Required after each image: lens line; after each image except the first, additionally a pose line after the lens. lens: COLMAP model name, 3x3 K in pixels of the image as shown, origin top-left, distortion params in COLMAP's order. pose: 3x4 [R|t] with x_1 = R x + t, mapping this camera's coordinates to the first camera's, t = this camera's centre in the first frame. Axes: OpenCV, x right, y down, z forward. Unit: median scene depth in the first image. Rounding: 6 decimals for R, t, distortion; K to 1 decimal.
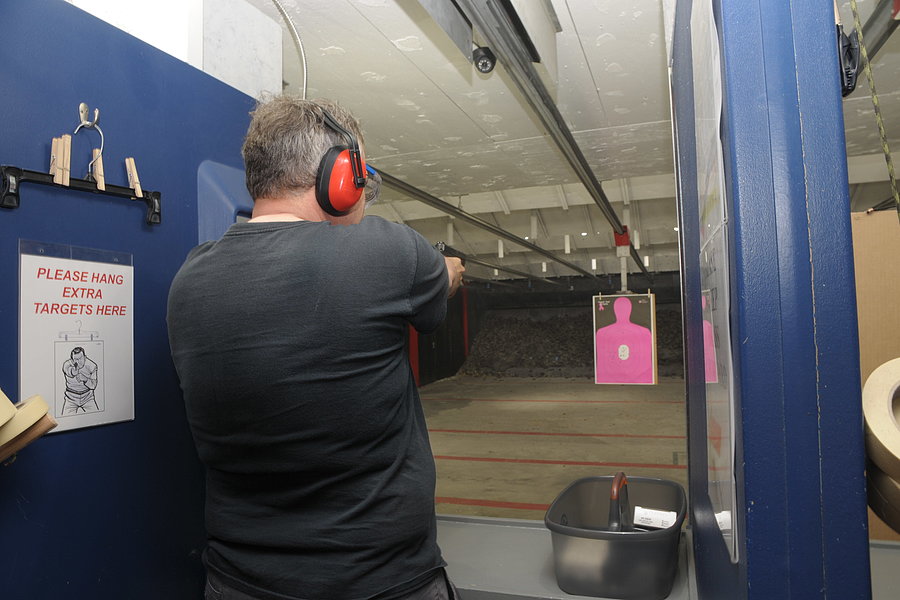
lens RADIAL K [[618.8, 0, 454.0], [0, 618.8, 304.2], [0, 0, 1]] dist [-0.119332, 0.090853]
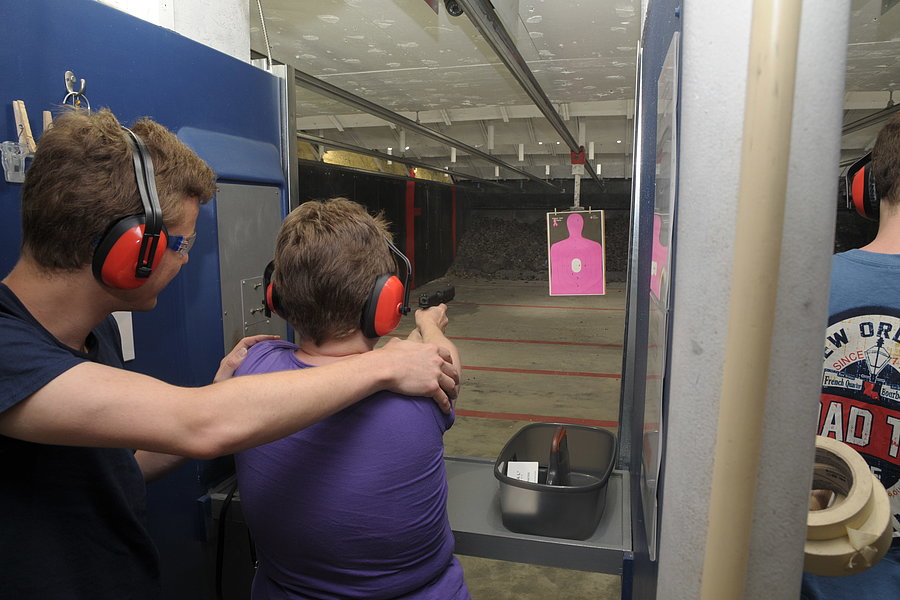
lens RADIAL K [[621.9, 0, 454.1], [0, 621.9, 305.6], [0, 0, 1]] dist [-0.121589, 0.090610]
pose [[0.996119, 0.013909, 0.086910, -0.105455], [-0.028614, 0.984972, 0.170328, -0.013344], [-0.083235, -0.172154, 0.981547, 0.024893]]
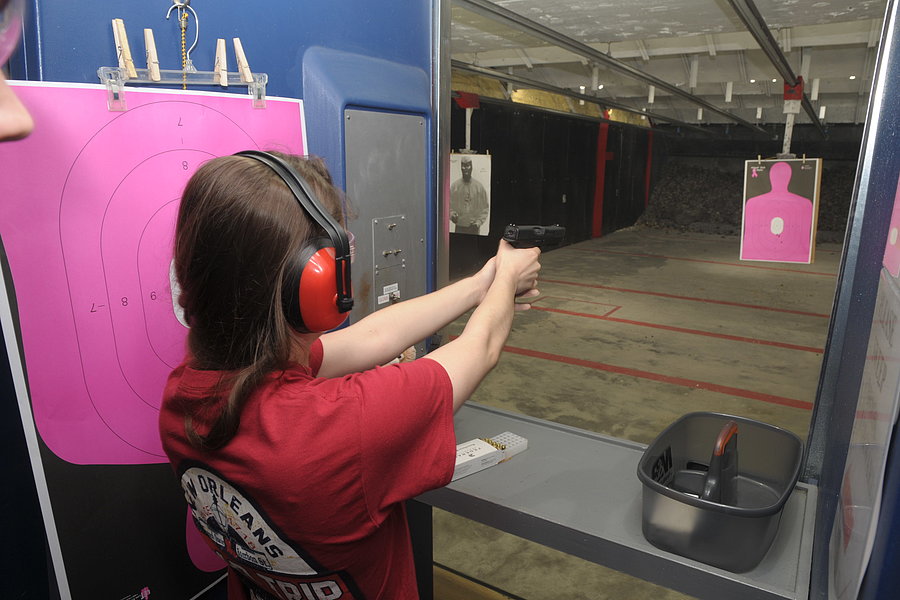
lens RADIAL K [[619.6, 0, 457.1], [0, 619.6, 309.4], [0, 0, 1]] dist [-0.120885, 0.088569]
pose [[0.975594, 0.093174, -0.198835, -0.097265], [-0.036170, 0.961331, 0.273011, -0.011244], [0.216583, -0.259156, 0.941238, 0.046998]]
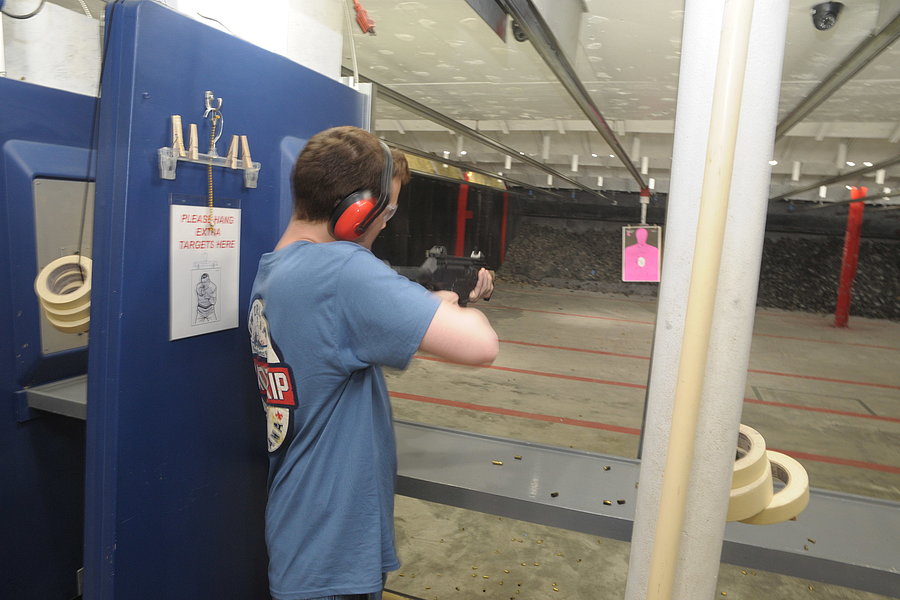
lens RADIAL K [[621.9, 0, 454.1], [0, 621.9, 305.6], [0, 0, 1]] dist [-0.121589, 0.090610]
pose [[0.996383, 0.083356, 0.016539, -0.109099], [-0.084955, 0.981893, 0.169320, -0.014983], [-0.002125, -0.170113, 0.985422, 0.002514]]
